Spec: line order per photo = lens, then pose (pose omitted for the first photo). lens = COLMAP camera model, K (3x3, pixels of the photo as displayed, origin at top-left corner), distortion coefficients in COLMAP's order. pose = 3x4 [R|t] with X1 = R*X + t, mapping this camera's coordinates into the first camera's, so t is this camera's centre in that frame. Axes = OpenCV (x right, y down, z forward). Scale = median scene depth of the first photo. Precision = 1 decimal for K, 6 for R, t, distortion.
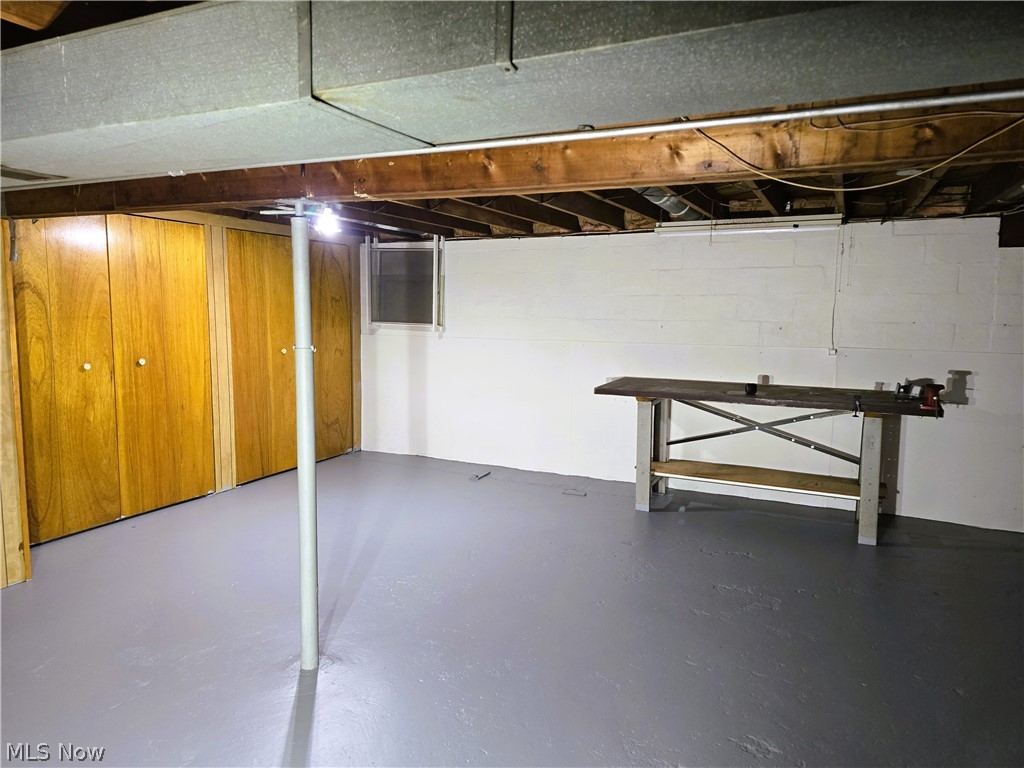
lens RADIAL K [[693.9, 0, 509.9], [0, 693.9, 383.8], [0, 0, 1]] dist [0.052058, -0.034007]
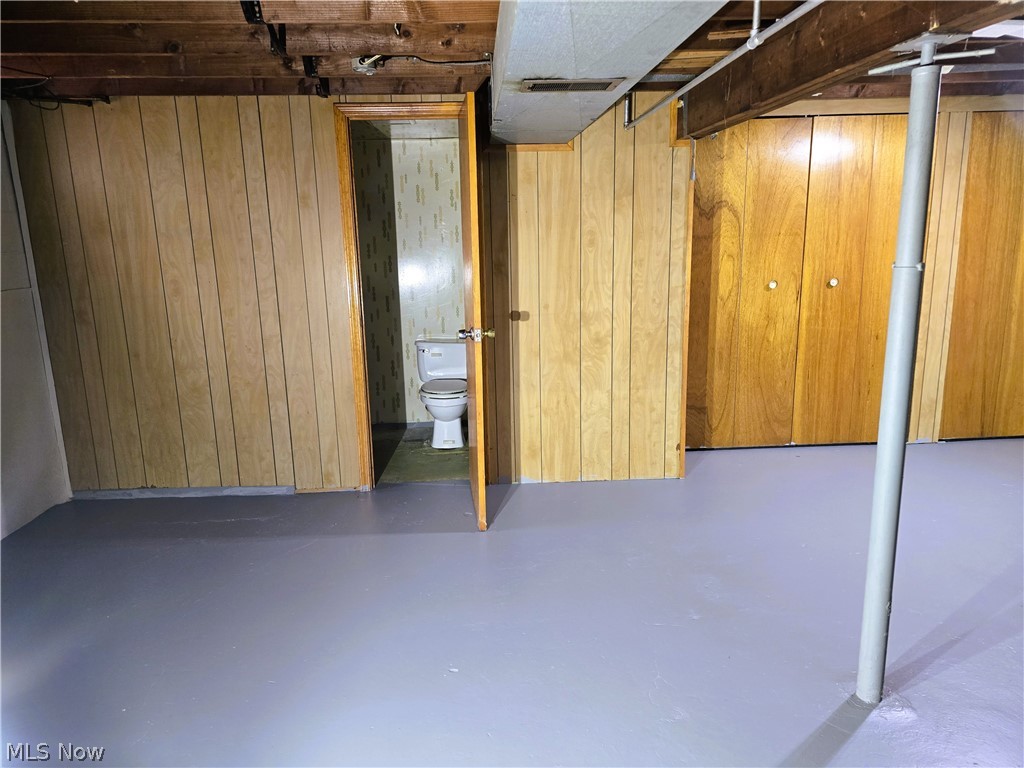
lens RADIAL K [[693.9, 0, 511.5], [0, 693.9, 381.1], [0, 0, 1]] dist [0.052058, -0.034007]
pose [[0.475231, 0.159791, -0.865230, 0.085505], [-0.068544, 0.987106, 0.144652, -0.008230], [0.877187, -0.009437, 0.480056, 0.200522]]
